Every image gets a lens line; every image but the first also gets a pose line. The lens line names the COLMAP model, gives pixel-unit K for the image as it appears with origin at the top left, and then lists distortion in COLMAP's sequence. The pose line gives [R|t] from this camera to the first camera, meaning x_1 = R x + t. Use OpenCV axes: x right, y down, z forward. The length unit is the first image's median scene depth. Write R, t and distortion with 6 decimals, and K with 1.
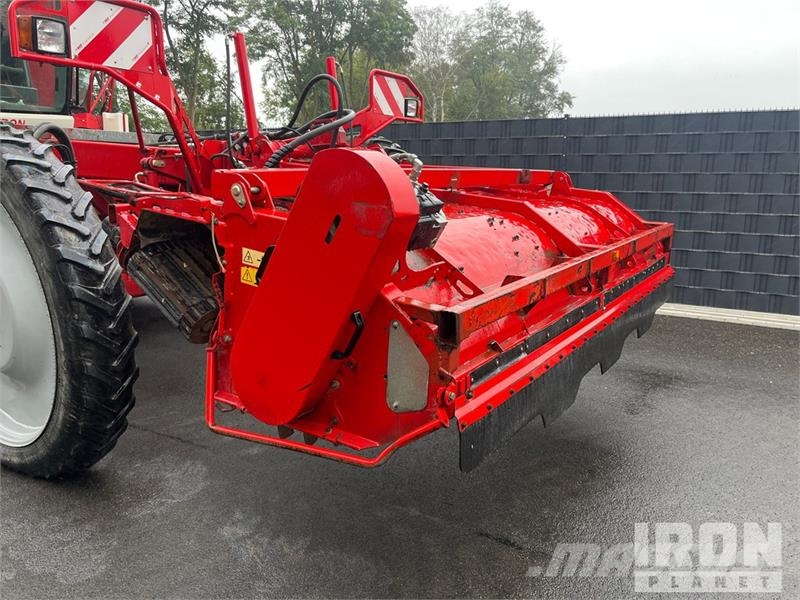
lens RADIAL K [[603.2, 0, 400.0], [0, 603.2, 300.0], [0, 0, 1]] dist [0.062090, -0.085586]
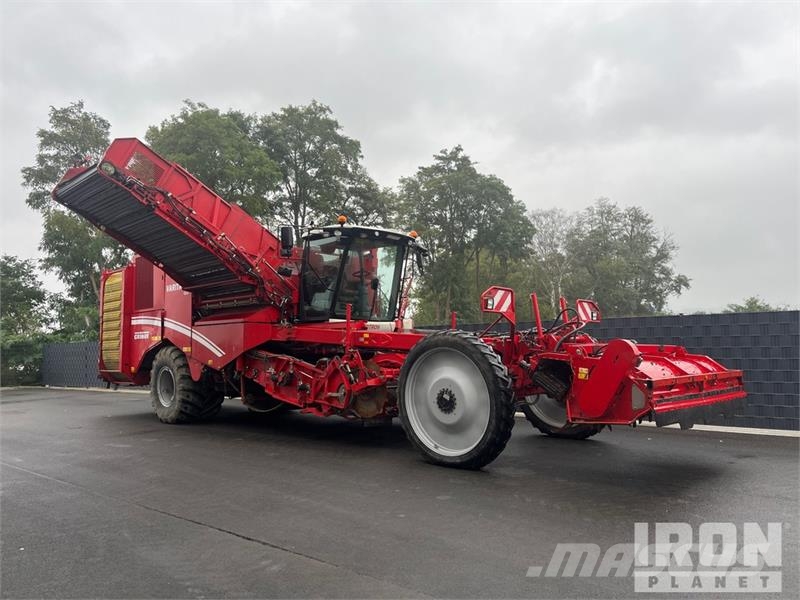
lens RADIAL K [[603.2, 0, 400.0], [0, 603.2, 300.0], [0, 0, 1]] dist [0.062090, -0.085586]
pose [[0.982921, -0.032046, -0.181217, -0.017603], [-0.022377, 0.956602, -0.290536, 0.015964], [0.182663, 0.289629, 0.939547, -0.070898]]
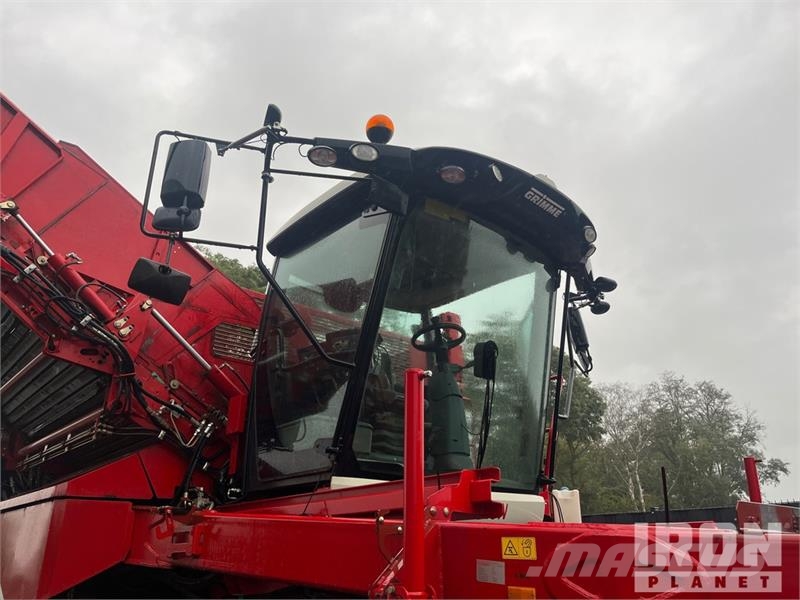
lens RADIAL K [[603.2, 0, 400.0], [0, 603.2, 300.0], [0, 0, 1]] dist [0.062090, -0.085586]
pose [[0.968307, -0.118684, -0.219761, -0.048846], [-0.028649, 0.821296, -0.569783, -0.010622], [0.248113, 0.558021, 0.791867, 0.035472]]
